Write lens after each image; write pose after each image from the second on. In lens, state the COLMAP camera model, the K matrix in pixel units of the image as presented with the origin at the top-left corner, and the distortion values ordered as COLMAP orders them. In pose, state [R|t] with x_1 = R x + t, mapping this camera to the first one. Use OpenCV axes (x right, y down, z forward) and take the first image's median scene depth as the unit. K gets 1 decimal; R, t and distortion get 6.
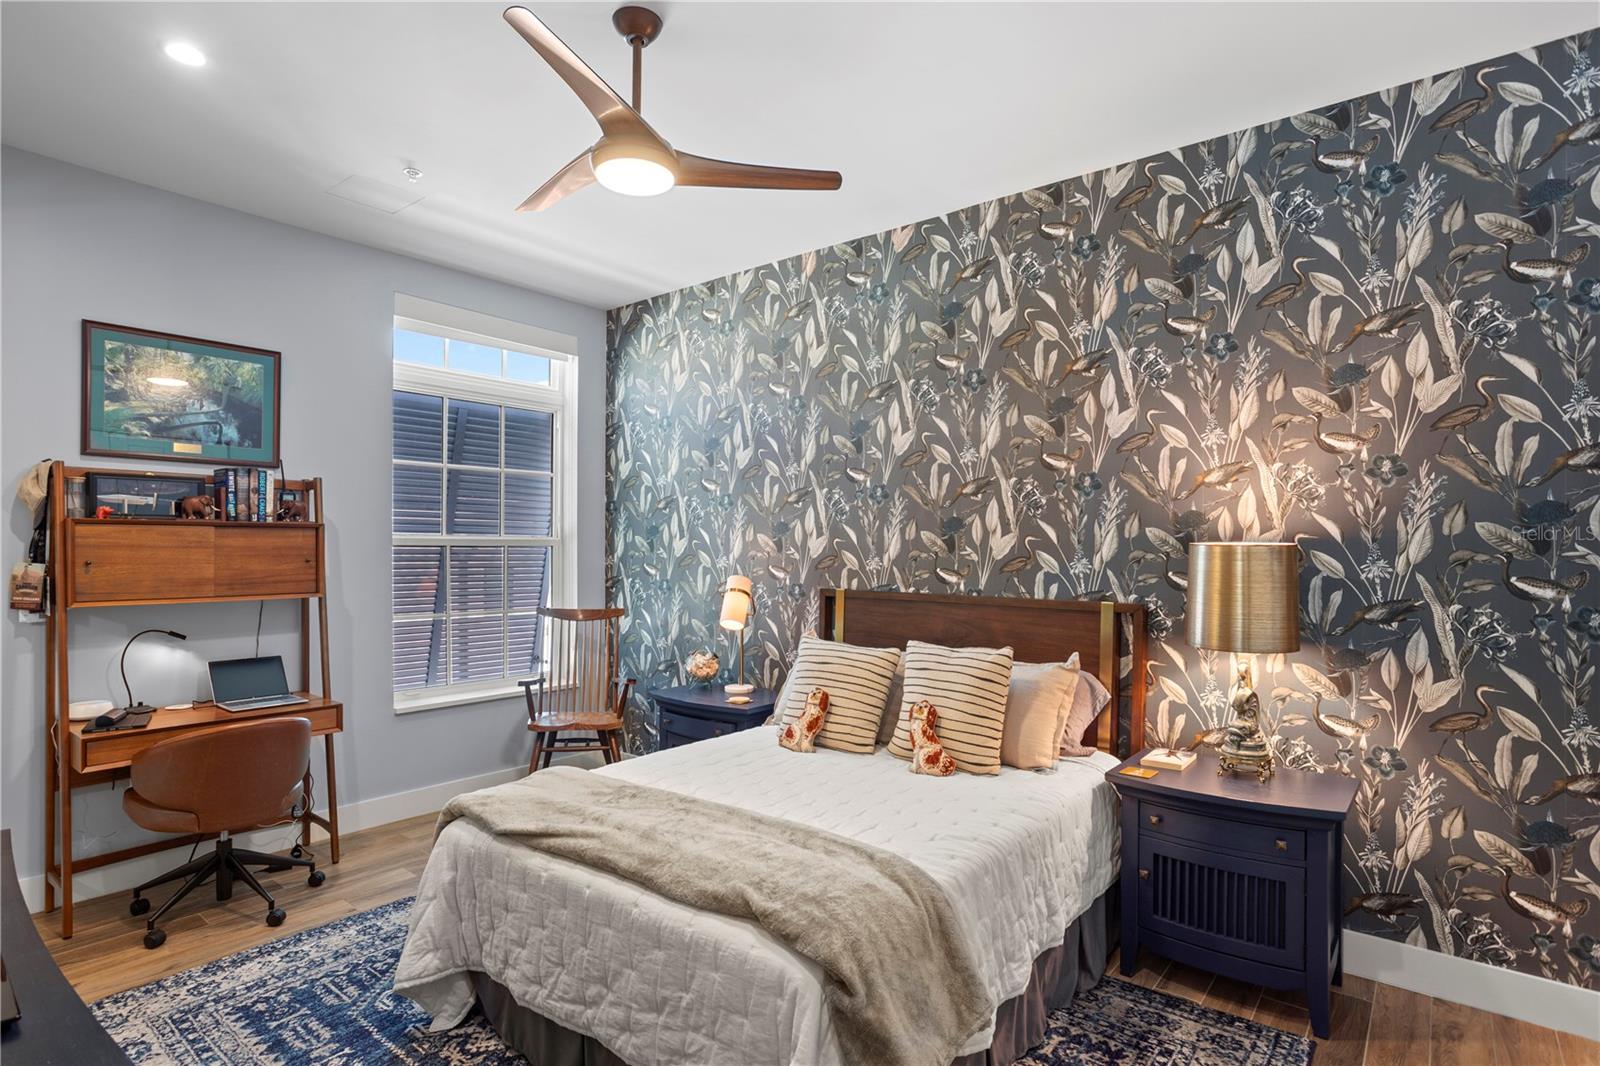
lens RADIAL K [[795.0, 0, 802.7], [0, 795.0, 547.9], [0, 0, 1]] dist [-0.029497, 0.018820]
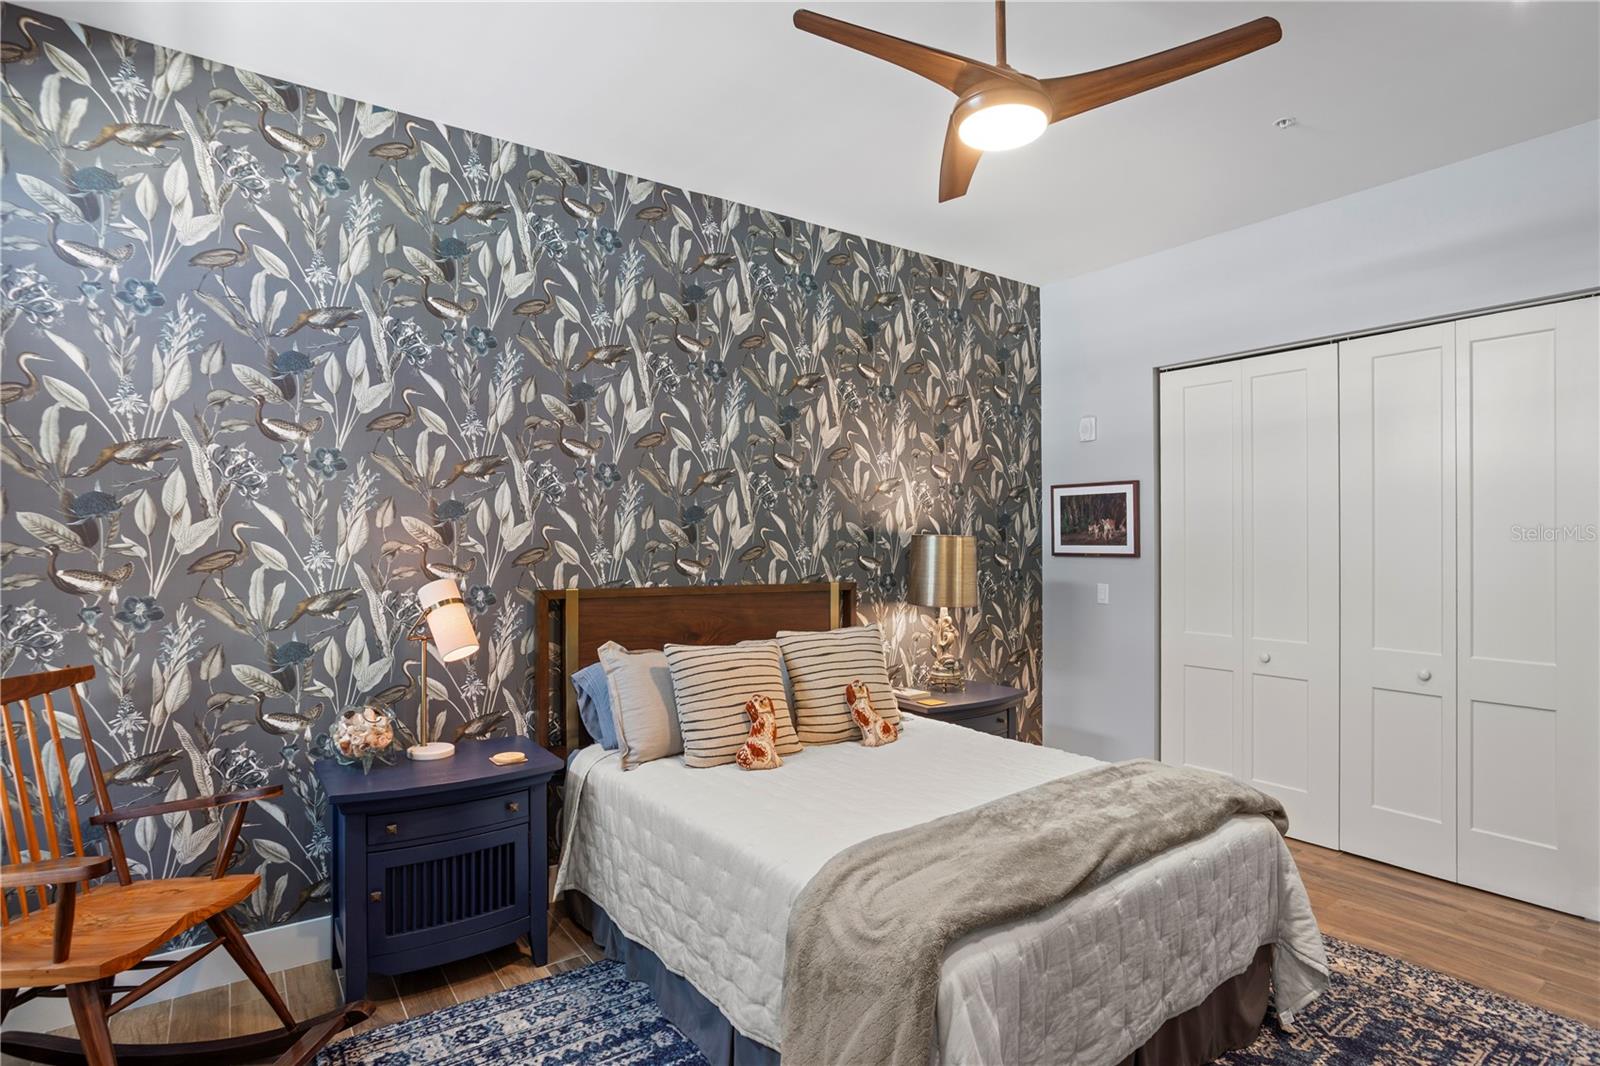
lens RADIAL K [[846.5, 0, 802.5], [0, 846.5, 537.0], [0, 0, 1]] dist [-0.038202, 0.027002]
pose [[0.280692, 0.002658, 0.959794, -0.729109], [-0.000222, 0.999996, -0.002705, 0.001556], [-0.959798, 0.000546, 0.280692, 0.556831]]
